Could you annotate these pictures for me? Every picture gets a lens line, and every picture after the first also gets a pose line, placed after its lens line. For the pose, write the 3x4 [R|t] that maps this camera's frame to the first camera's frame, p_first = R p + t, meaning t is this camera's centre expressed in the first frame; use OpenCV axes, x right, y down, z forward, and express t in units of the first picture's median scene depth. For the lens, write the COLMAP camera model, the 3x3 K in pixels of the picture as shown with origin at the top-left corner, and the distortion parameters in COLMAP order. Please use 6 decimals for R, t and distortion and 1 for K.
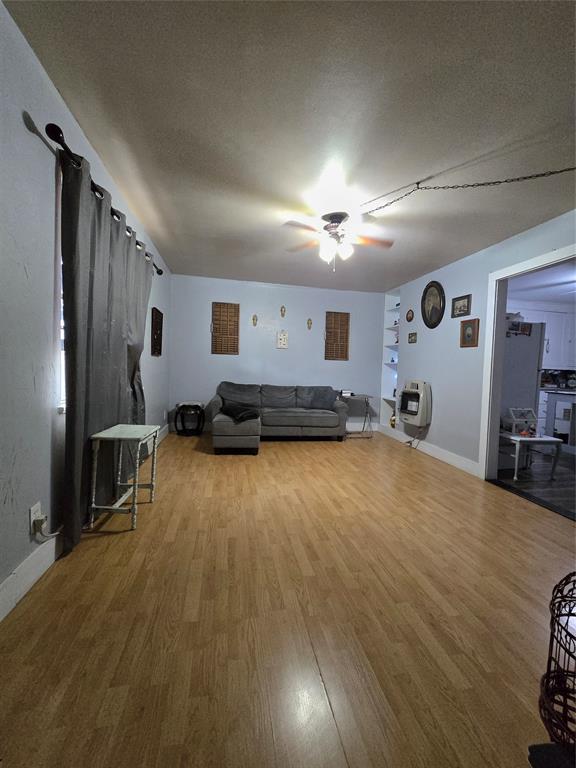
lens RADIAL K [[312.8, 0, 288.0], [0, 312.8, 384.0], [0, 0, 1]] dist [-0.001602, -0.000217]
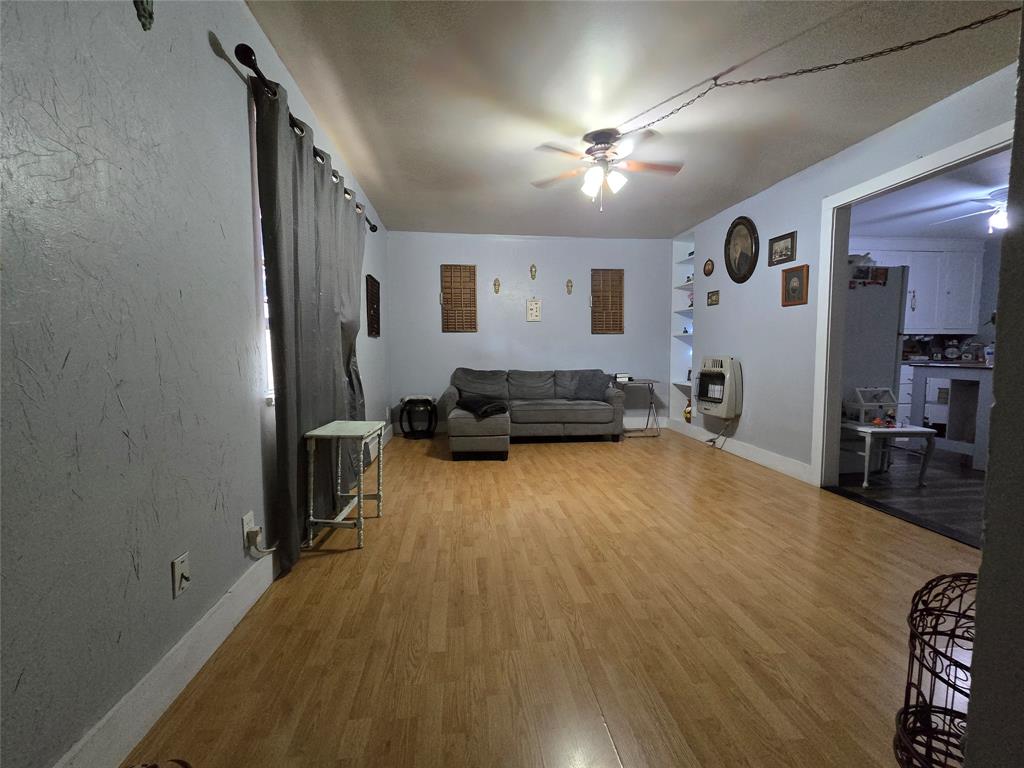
lens RADIAL K [[416.1, 0, 507.2], [0, 416.1, 385.7], [0, 0, 1]] dist [-0.001758, -0.000042]
pose [[0.995880, -0.033757, -0.084165, -0.007965], [0.036243, 0.998945, 0.028186, 0.021018], [0.083125, -0.031120, 0.996053, -0.019165]]
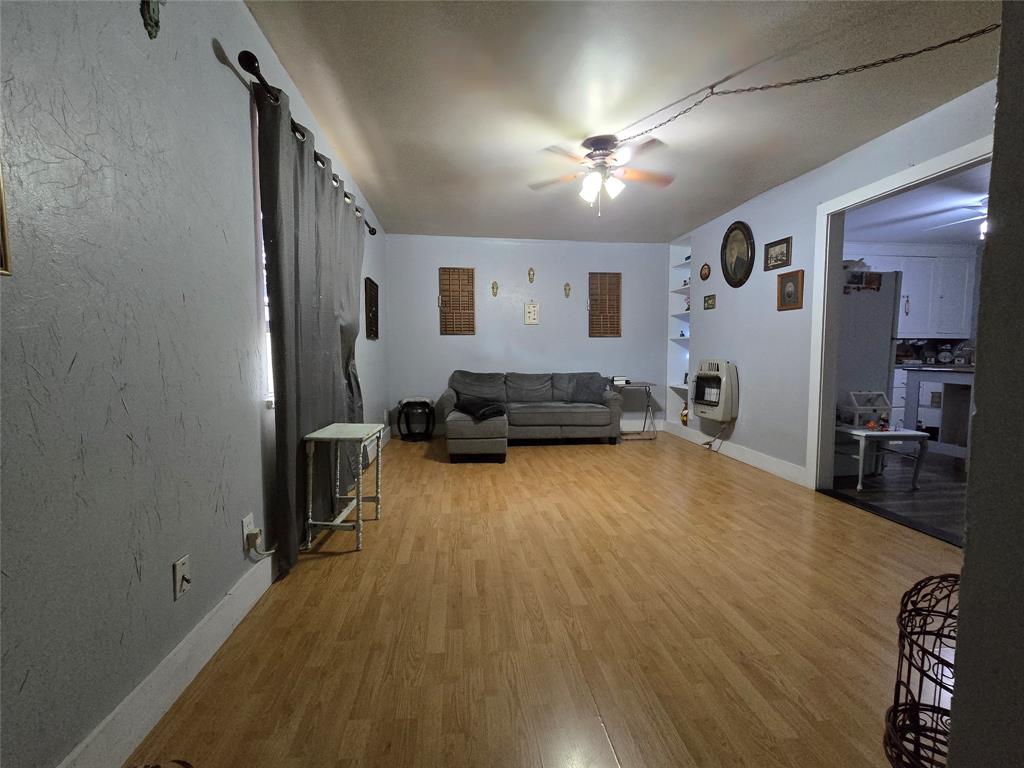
lens RADIAL K [[416.1, 0, 507.2], [0, 416.1, 385.7], [0, 0, 1]] dist [-0.001758, -0.000042]
pose [[0.996521, -0.031237, -0.077264, -0.009886], [0.033123, 0.999181, 0.023251, 0.018594], [0.076474, -0.025730, 0.996740, -0.025915]]
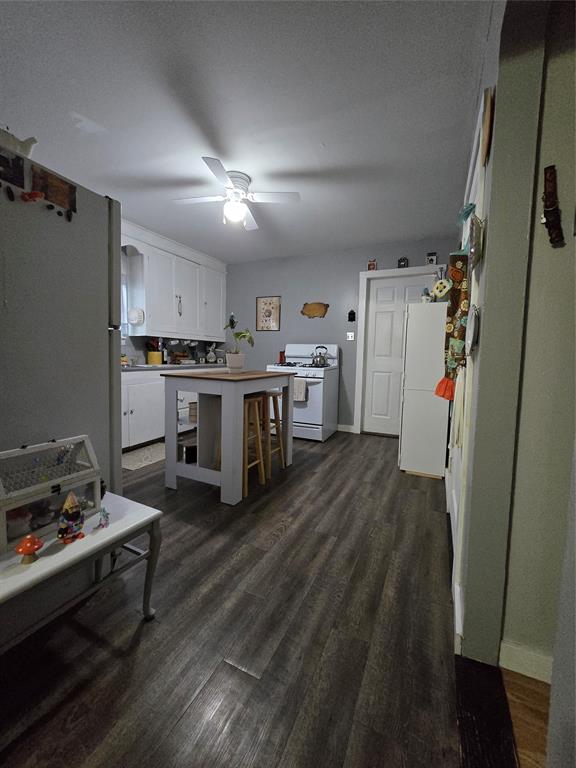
lens RADIAL K [[312.1, 0, 288.1], [0, 312.1, 382.2], [0, 0, 1]] dist [-0.001758, -0.000042]
pose [[0.588413, -0.087361, 0.803827, 0.906102], [0.031276, 0.995861, 0.085337, -0.002983], [-0.807955, -0.025073, 0.588710, 0.879655]]
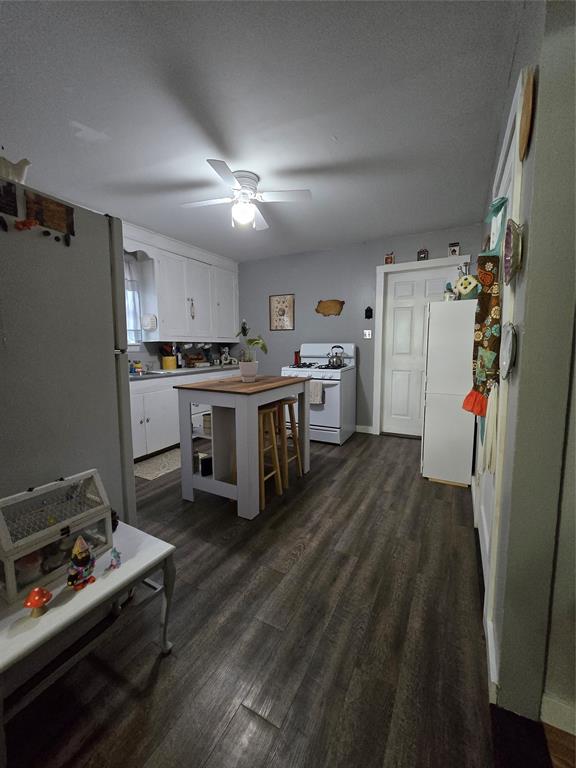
lens RADIAL K [[312.8, 0, 288.0], [0, 312.8, 384.0], [0, 0, 1]] dist [-0.001602, -0.000217]
pose [[0.627294, -0.128930, 0.768036, 0.941062], [0.060878, 0.991301, 0.116687, -0.053961], [-0.776399, -0.026440, 0.629687, 0.898175]]
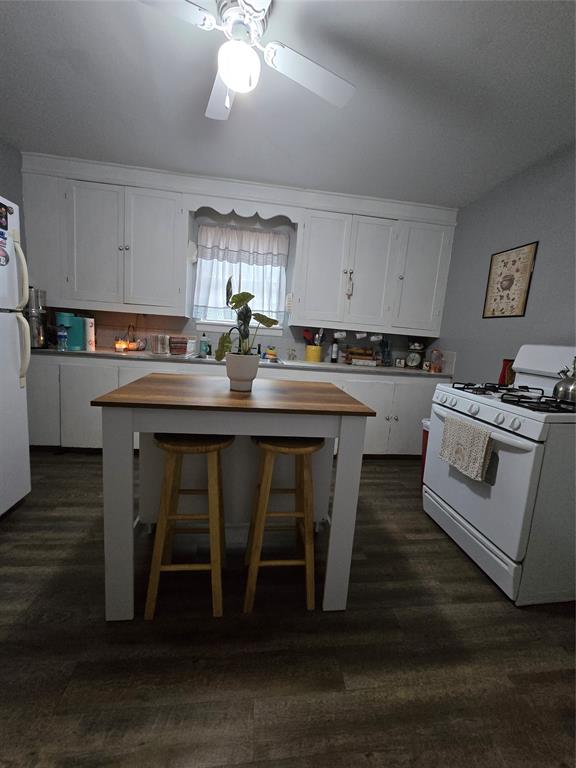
lens RADIAL K [[312.1, 0, 288.1], [0, 312.1, 382.2], [0, 0, 1]] dist [-0.001758, -0.000042]
pose [[0.997133, 0.053362, -0.053643, 1.780204], [-0.047382, 0.993112, 0.107166, -0.027485], [0.058993, -0.104317, 0.992793, 1.077725]]
